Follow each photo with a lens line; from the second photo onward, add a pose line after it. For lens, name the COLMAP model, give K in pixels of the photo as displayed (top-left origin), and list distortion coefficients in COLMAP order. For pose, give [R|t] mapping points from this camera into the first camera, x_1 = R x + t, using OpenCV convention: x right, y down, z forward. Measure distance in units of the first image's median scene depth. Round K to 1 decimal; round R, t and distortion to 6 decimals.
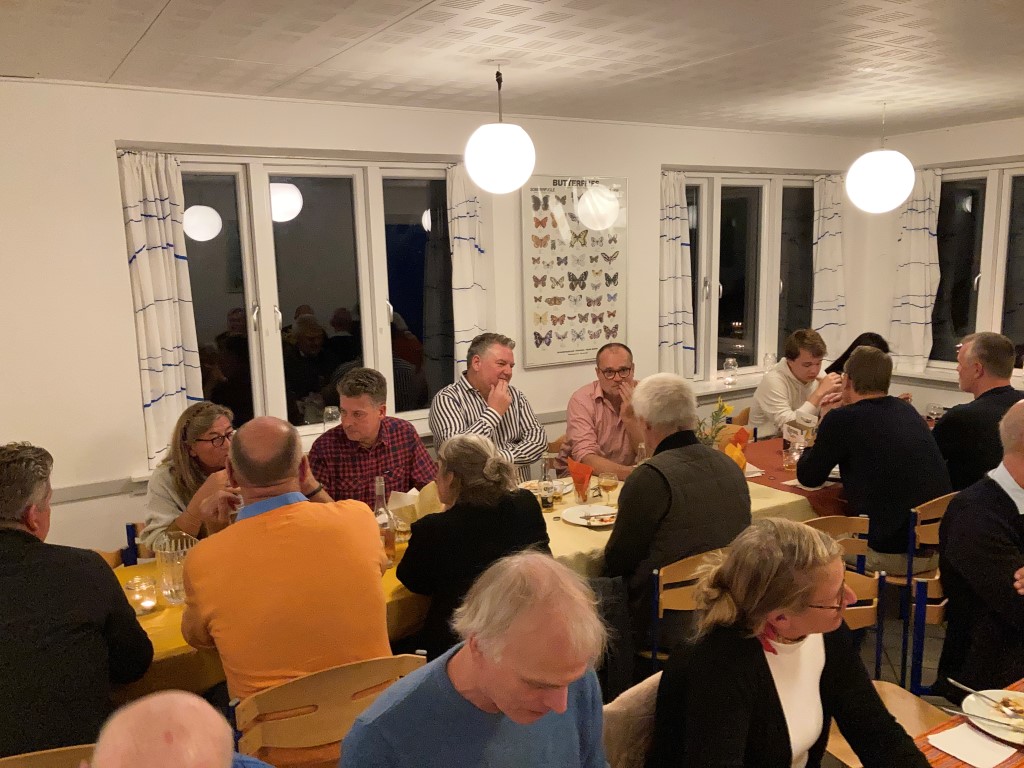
lens RADIAL K [[840.1, 0, 506.4], [0, 840.1, 393.0], [0, 0, 1]] dist [0.040213, -0.042575]
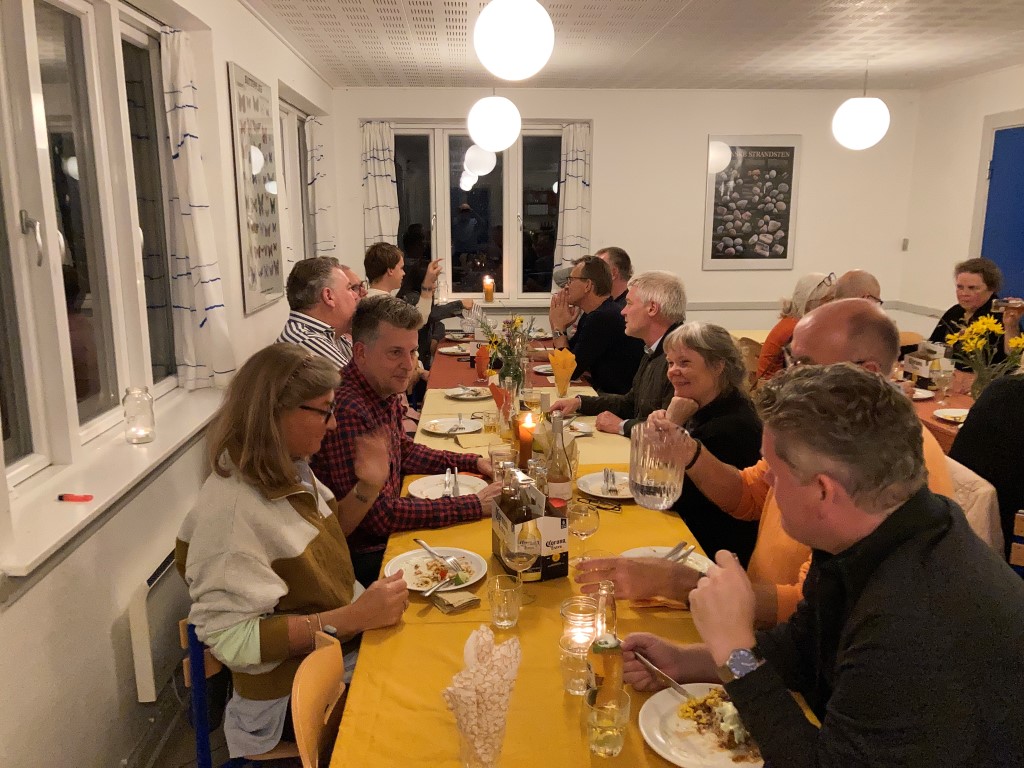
lens RADIAL K [[840.1, 0, 510.7], [0, 840.1, 388.4], [0, 0, 1]] dist [0.040213, -0.042575]
pose [[0.475367, -0.155938, 0.865858, -0.550876], [0.137103, 0.985273, 0.102173, -0.006951], [-0.869039, 0.070142, 0.489746, 0.395920]]
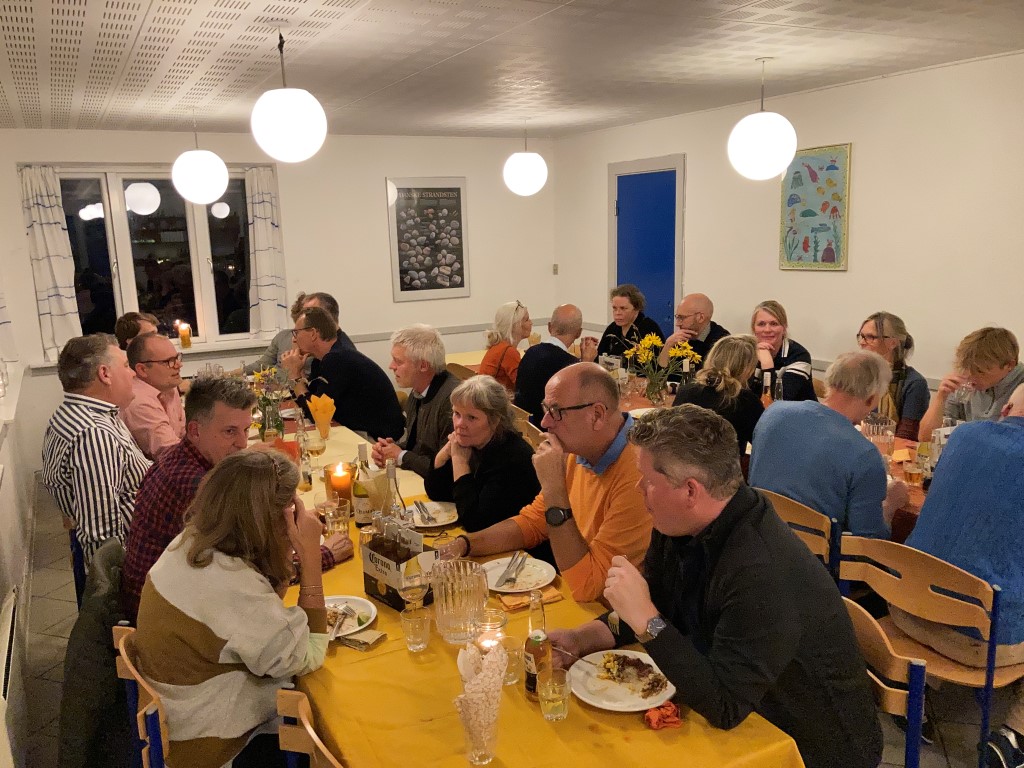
lens RADIAL K [[840.1, 0, 497.1], [0, 840.1, 404.0], [0, 0, 1]] dist [0.040213, -0.042575]
pose [[0.073349, -0.190071, 0.979026, -0.660248], [0.197314, 0.965032, 0.172572, -0.062254], [-0.977593, 0.180517, 0.108288, 0.480069]]
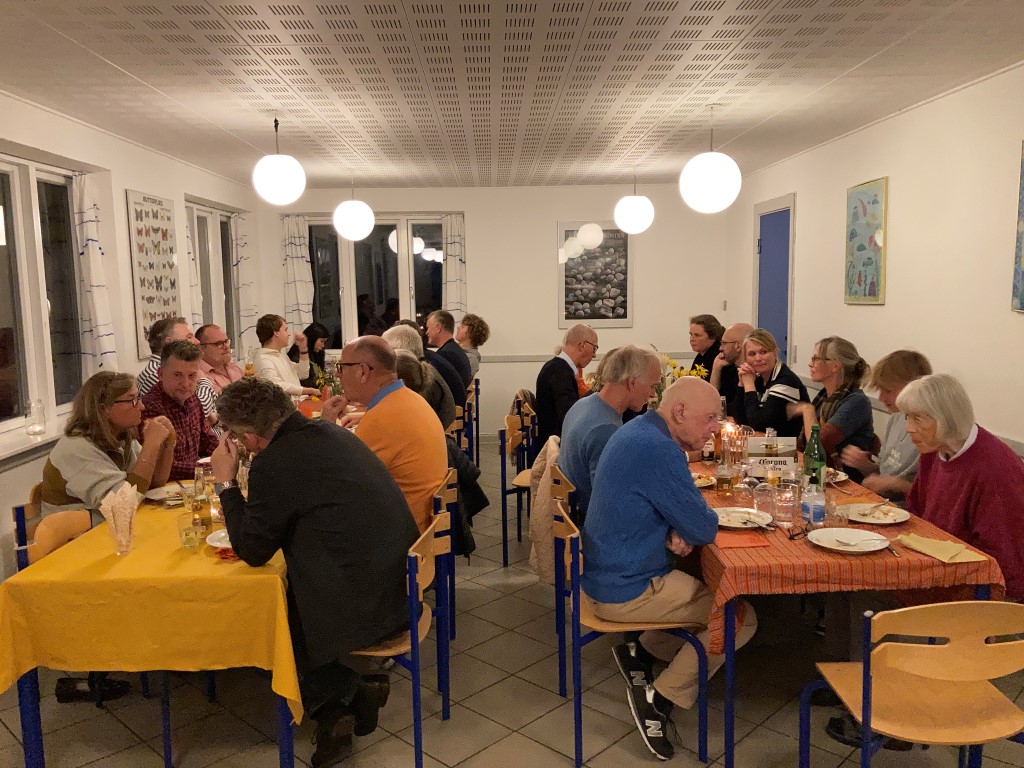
lens RADIAL K [[840.1, 0, 508.3], [0, 840.1, 384.5], [0, 0, 1]] dist [0.040213, -0.042575]
pose [[0.506695, -0.087700, 0.857653, -0.694480], [0.148528, 0.988818, 0.013363, 0.062106], [-0.849235, 0.120615, 0.514054, 0.001337]]
